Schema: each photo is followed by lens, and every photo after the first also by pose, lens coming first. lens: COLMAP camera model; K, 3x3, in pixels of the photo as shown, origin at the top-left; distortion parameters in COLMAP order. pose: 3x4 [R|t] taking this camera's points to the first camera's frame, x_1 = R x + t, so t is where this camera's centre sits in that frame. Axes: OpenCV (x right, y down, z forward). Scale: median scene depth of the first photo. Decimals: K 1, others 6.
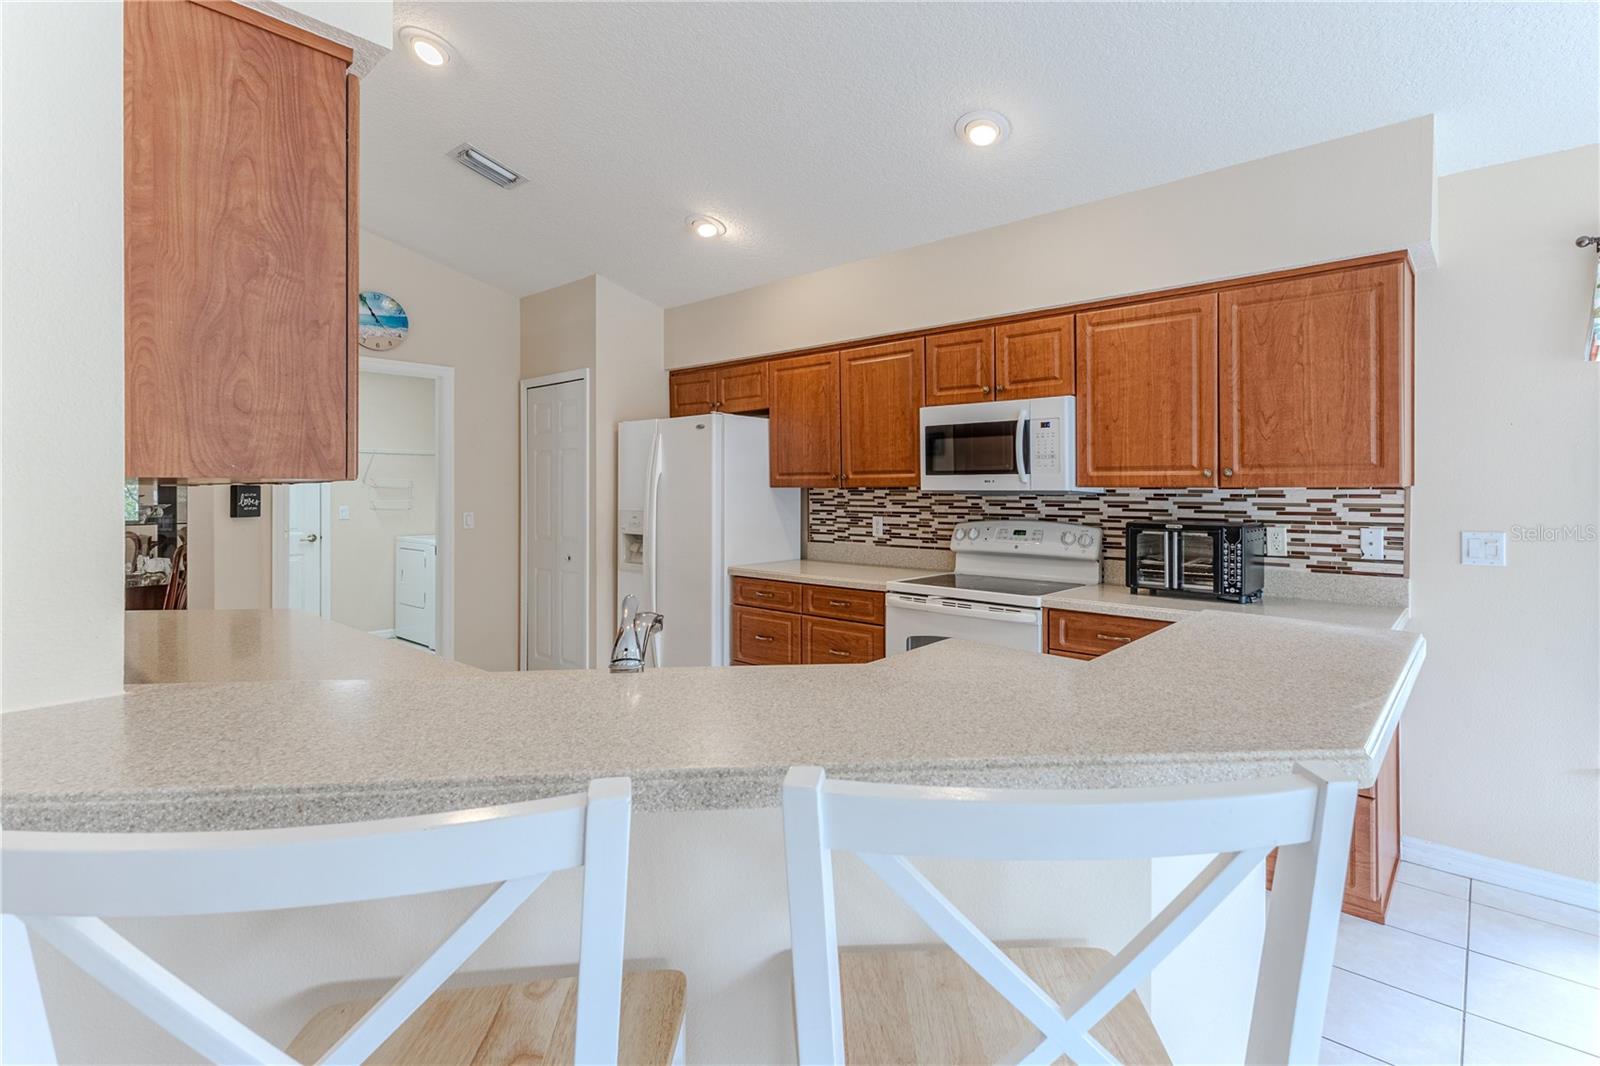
lens RADIAL K [[758.6, 0, 847.4], [0, 758.6, 485.9], [0, 0, 1]] dist [0.011544, -0.001082]
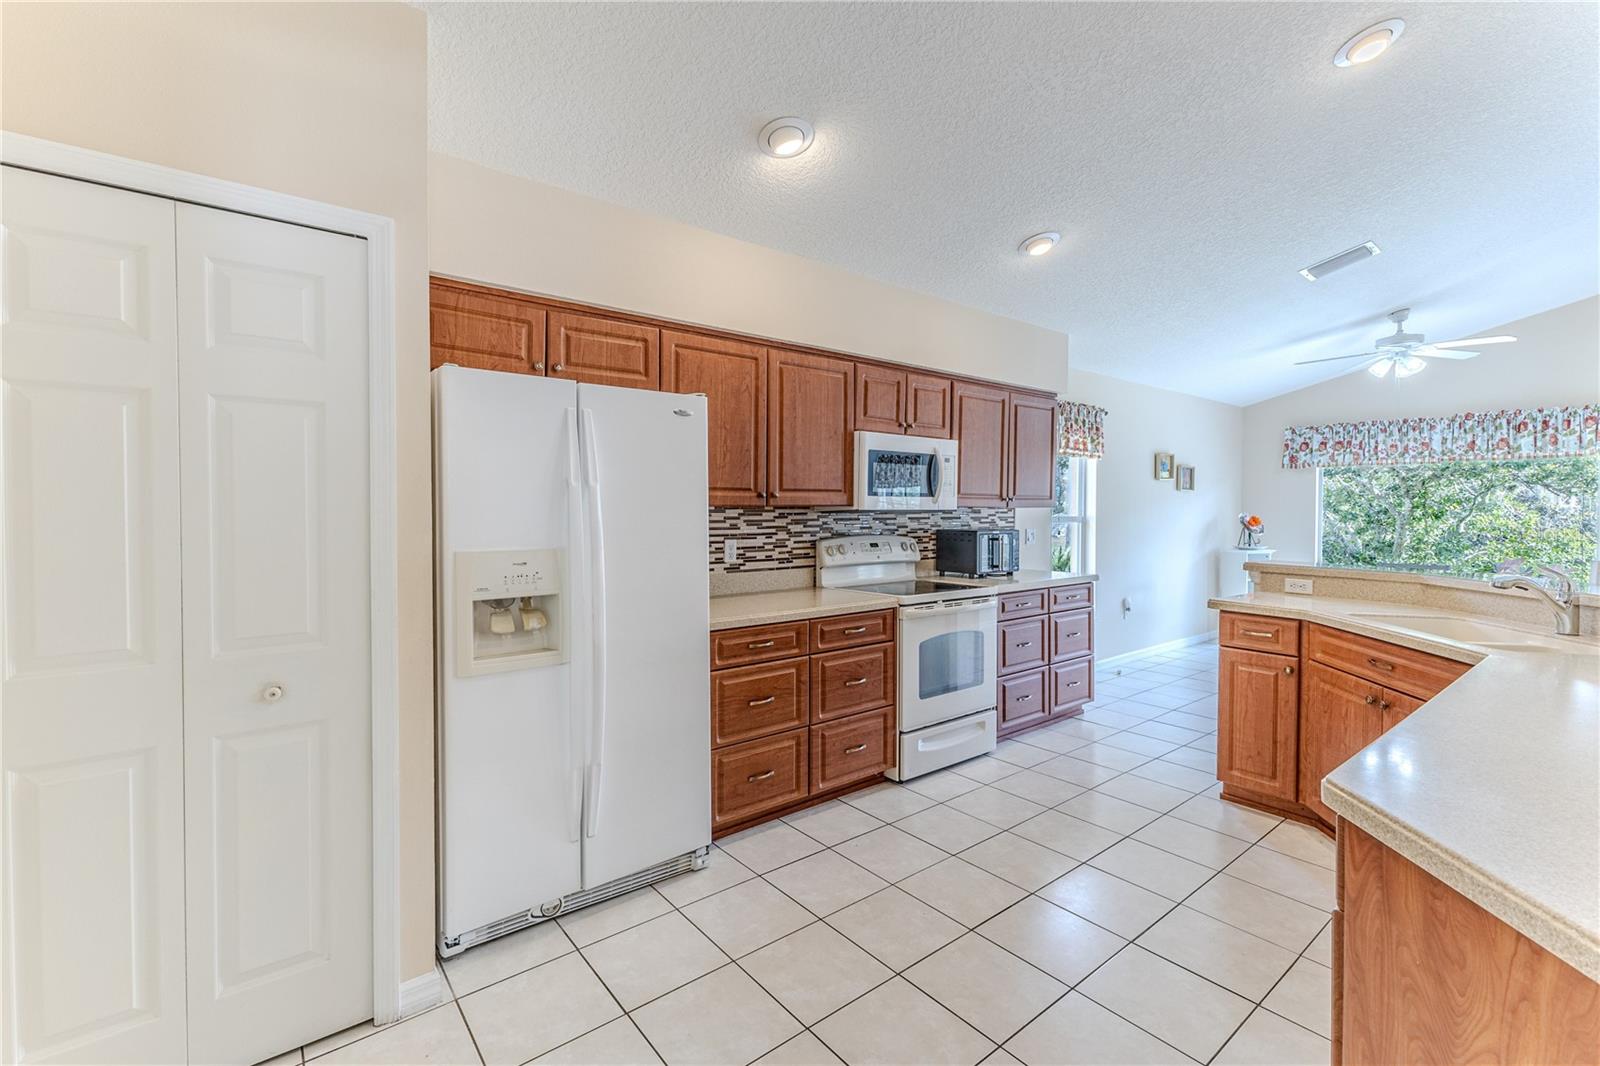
lens RADIAL K [[681.5, 0, 798.8], [0, 681.5, 520.3], [0, 0, 1]] dist [0.012754, -0.004864]
pose [[0.206588, -0.015844, 0.978300, -0.959083], [-0.003963, 0.999847, 0.017030, 0.005097], [-0.978420, -0.007395, 0.206494, 1.007469]]
